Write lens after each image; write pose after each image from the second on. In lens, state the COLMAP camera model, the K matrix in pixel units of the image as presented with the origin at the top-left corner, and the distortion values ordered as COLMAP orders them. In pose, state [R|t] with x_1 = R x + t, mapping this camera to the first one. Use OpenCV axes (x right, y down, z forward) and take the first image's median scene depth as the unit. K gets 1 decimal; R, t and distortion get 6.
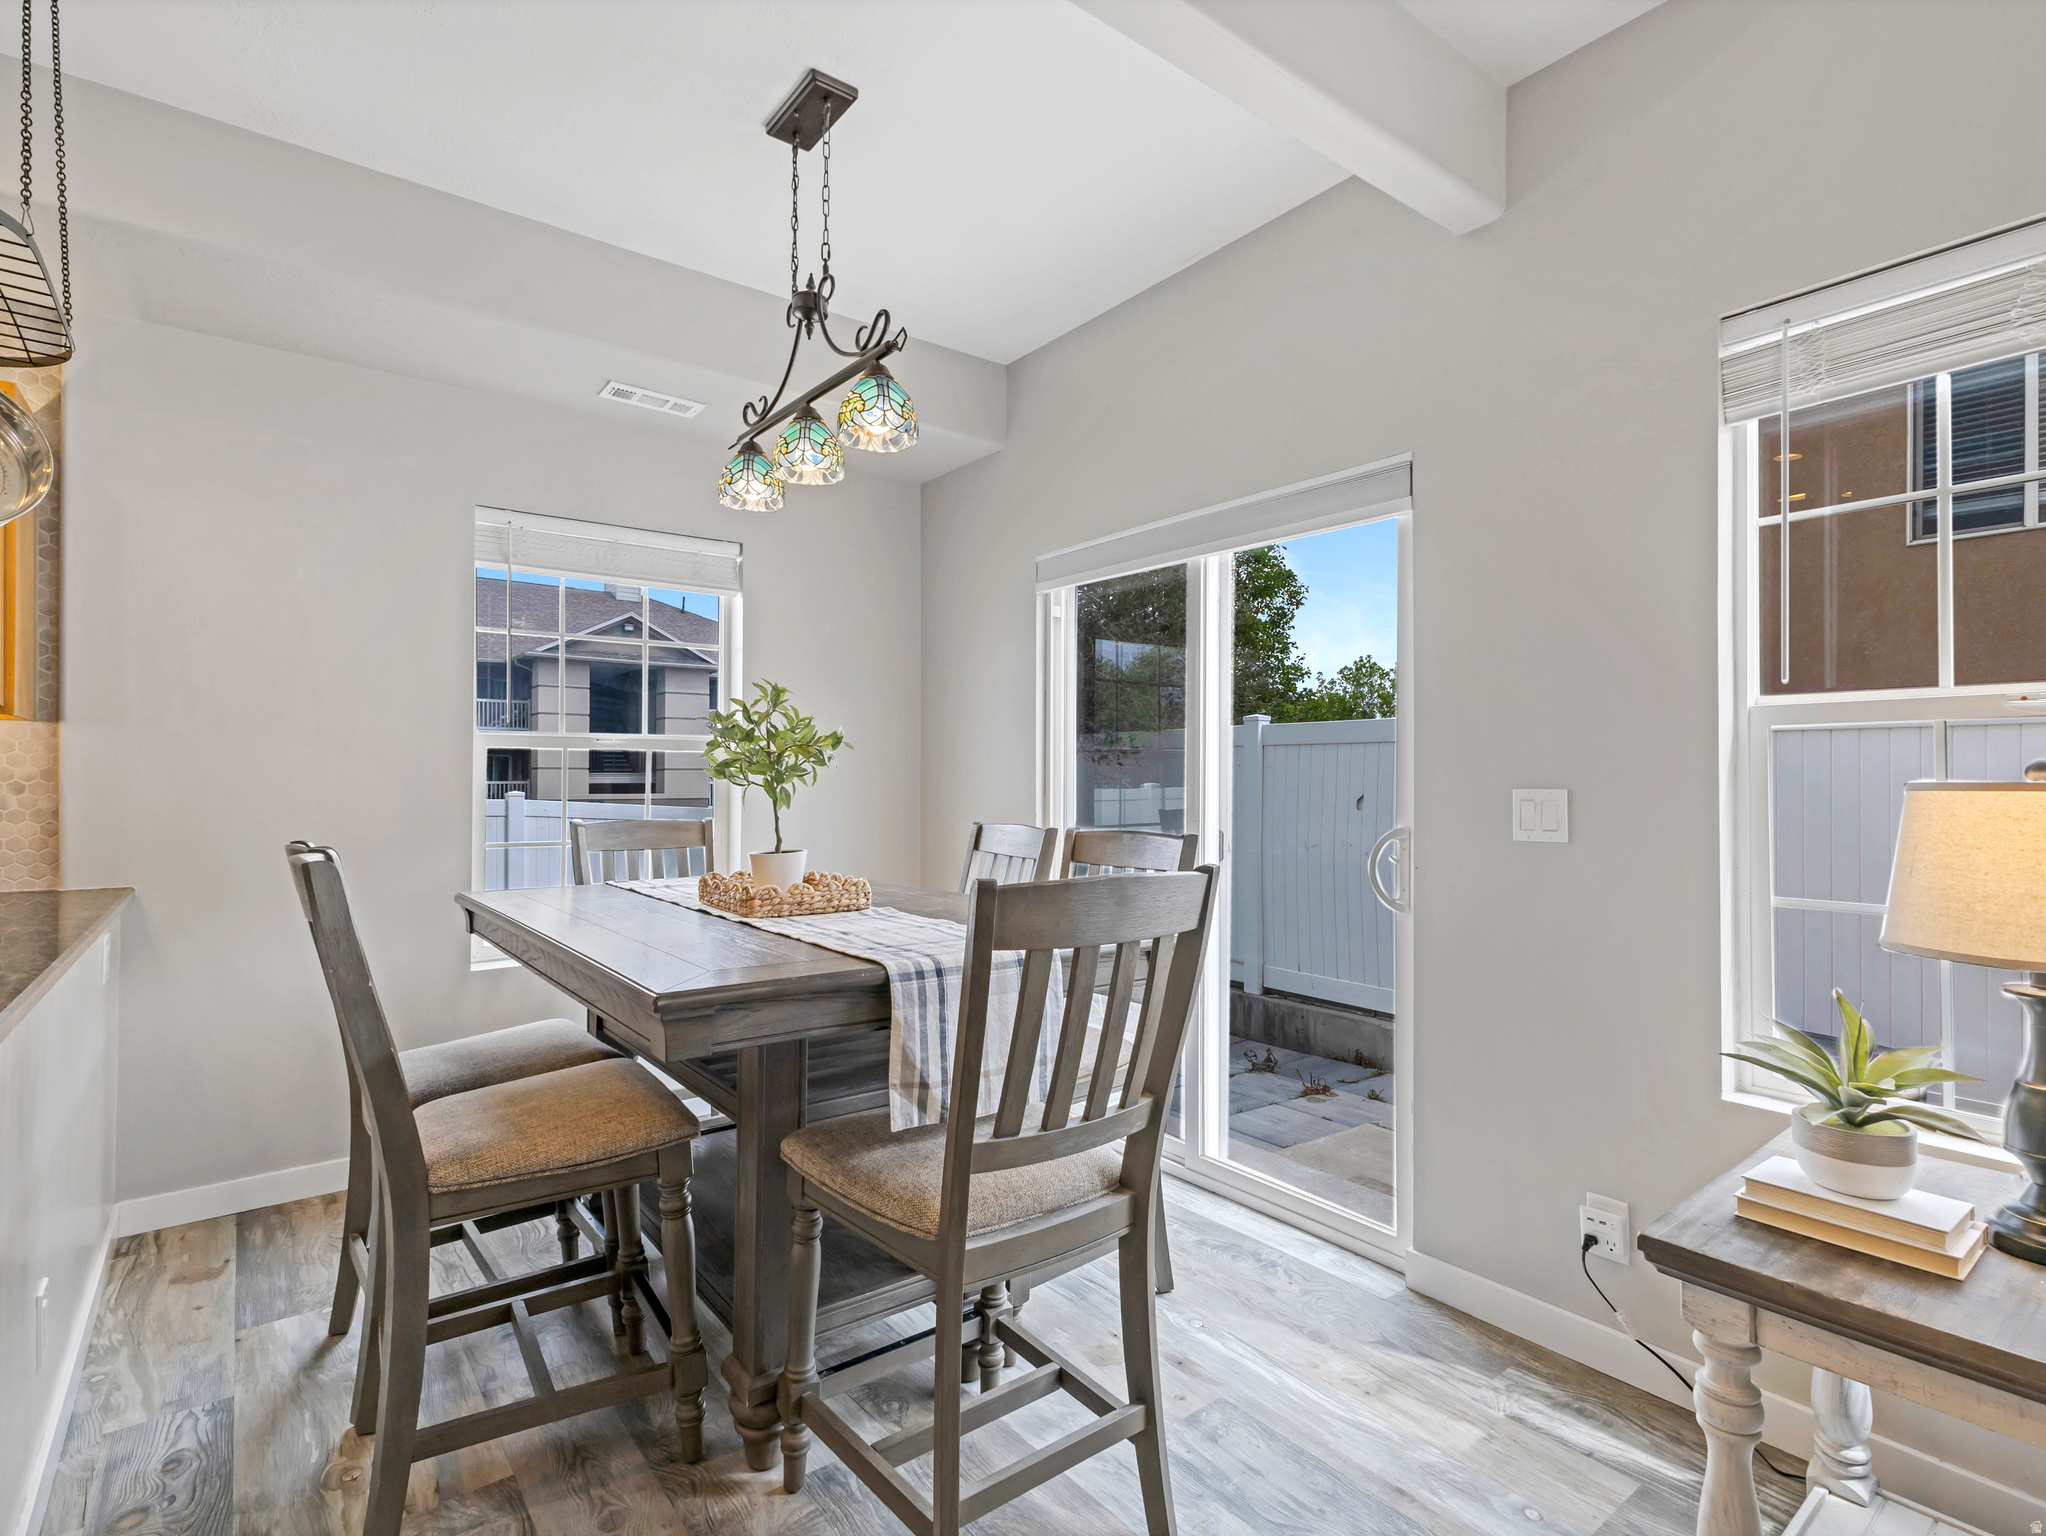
lens RADIAL K [[1023.6, 0, 1035.7], [0, 1023.6, 772.1], [0, 0, 1]] dist [0.008818, 0.001995]
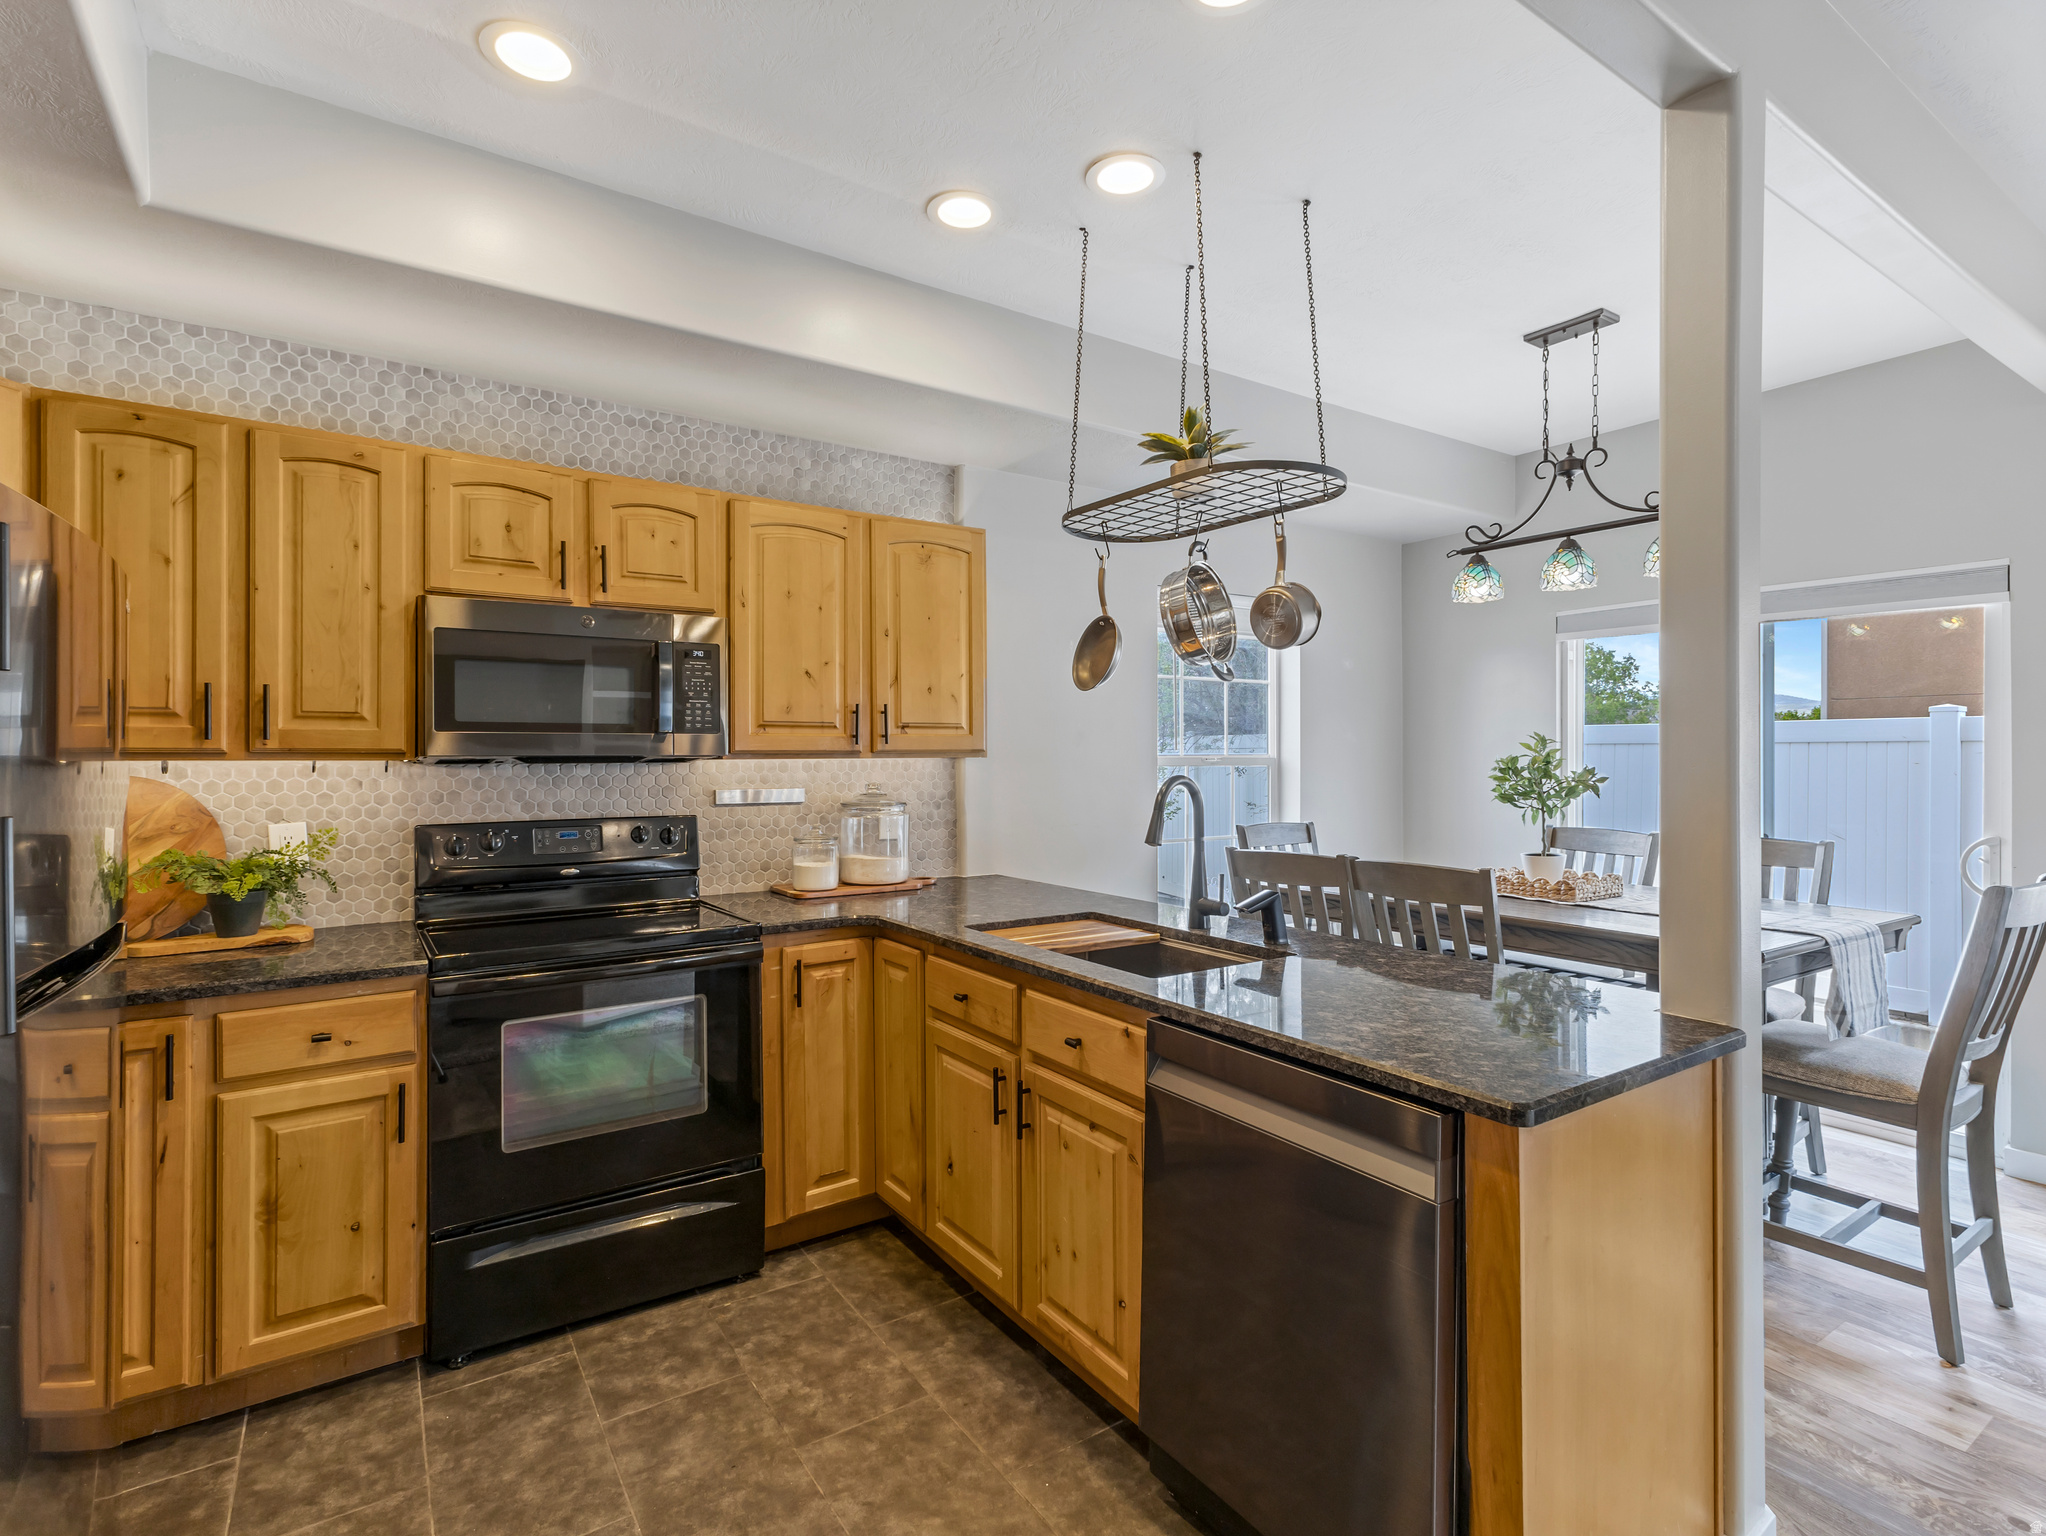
lens RADIAL K [[1023.6, 0, 1035.2], [0, 1023.6, 752.8], [0, 0, 1]] dist [0.008818, 0.001995]
pose [[0.998179, -0.002032, -0.060282, -0.759233], [0.002401, 0.999979, 0.006061, -0.063949], [0.060268, -0.006195, 0.998163, -0.392980]]
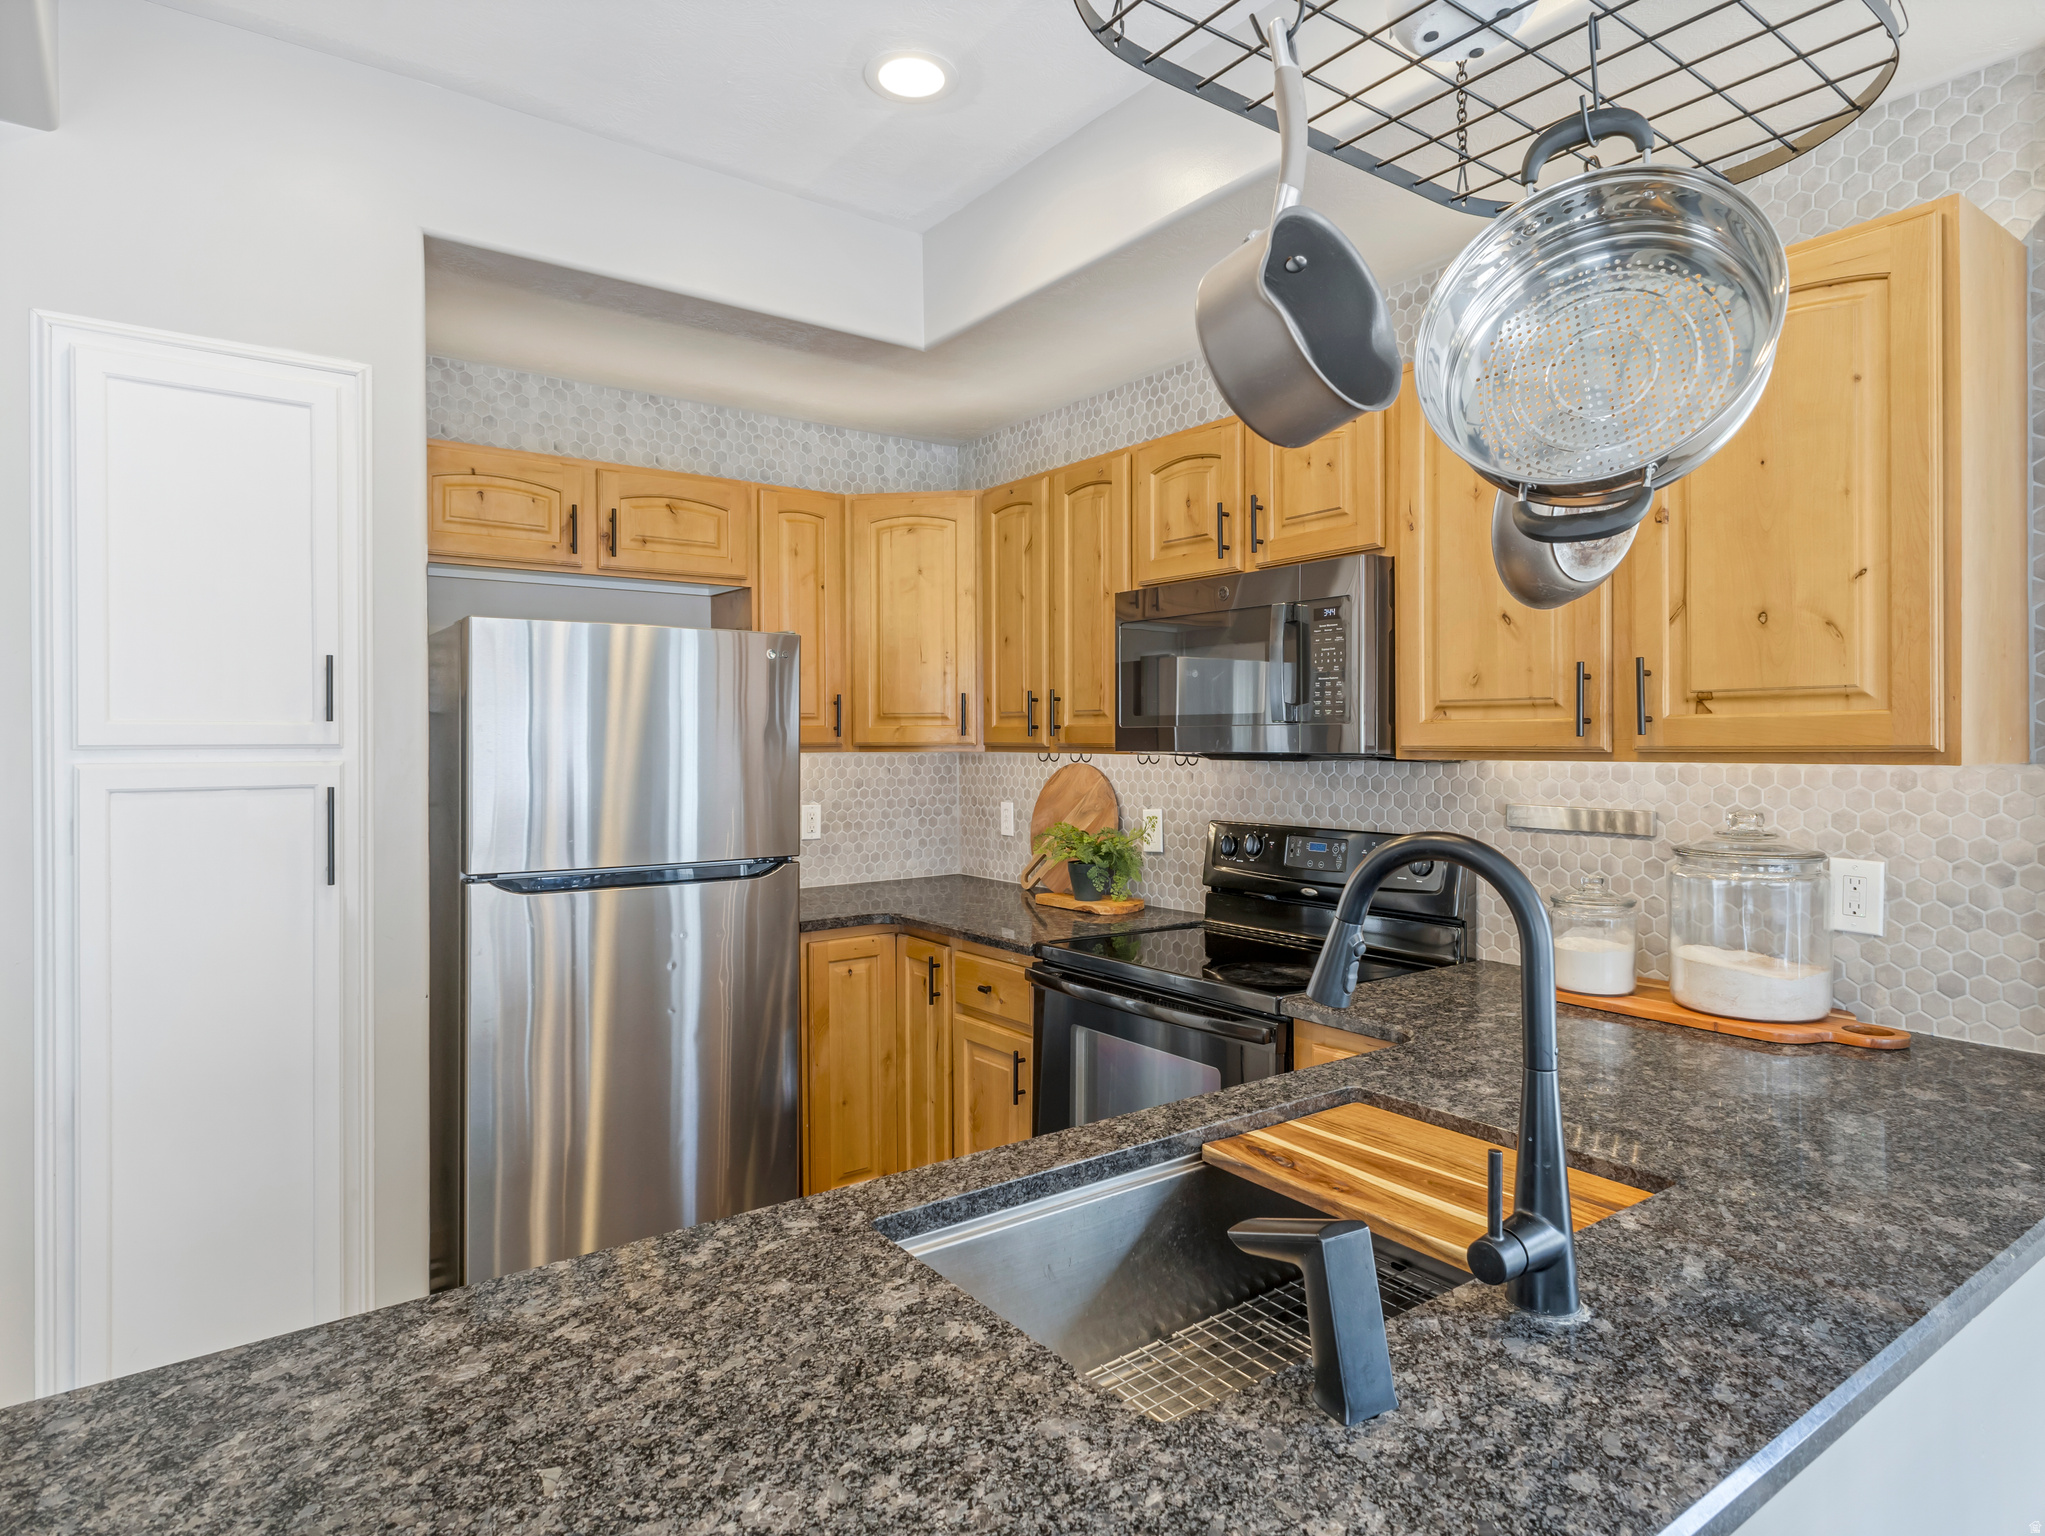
lens RADIAL K [[1172.6, 0, 1018.9], [0, 1172.6, 741.1], [0, 0, 1]] dist [0.007190, 0.003328]
pose [[-0.033110, 0.003939, -0.999444, -0.280830], [0.011007, 0.999933, 0.003576, -0.070537], [0.999391, -0.010883, -0.033151, 0.450521]]
